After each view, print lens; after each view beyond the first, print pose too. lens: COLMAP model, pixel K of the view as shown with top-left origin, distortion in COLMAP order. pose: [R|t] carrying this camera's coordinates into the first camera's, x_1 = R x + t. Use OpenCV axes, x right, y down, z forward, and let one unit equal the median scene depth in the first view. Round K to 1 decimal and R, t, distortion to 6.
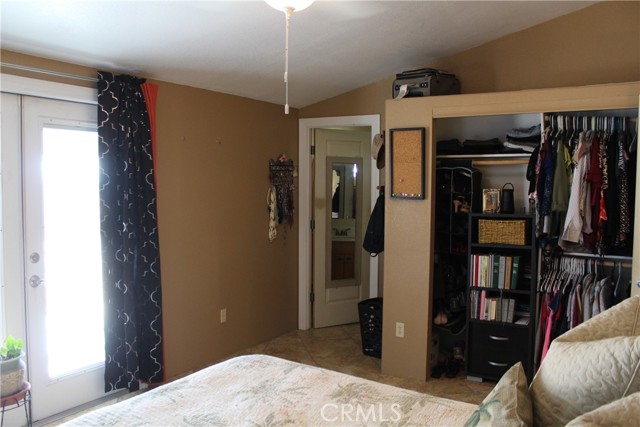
lens RADIAL K [[529.9, 0, 320.0], [0, 529.9, 213.1], [0, 0, 1]] dist [-0.143110, 0.087651]
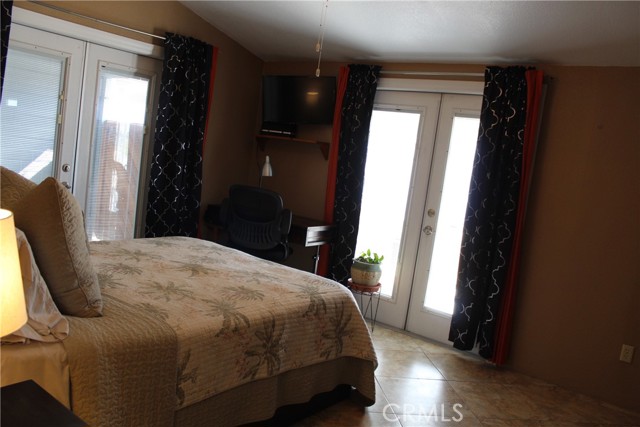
lens RADIAL K [[529.9, 0, 317.6], [0, 529.9, 215.9], [0, 0, 1]] dist [-0.143110, 0.087651]
pose [[-0.081176, 0.094506, -0.992209, 1.215915], [-0.186656, 0.976441, 0.108275, -0.000108], [0.979066, 0.193991, -0.061623, 1.158550]]
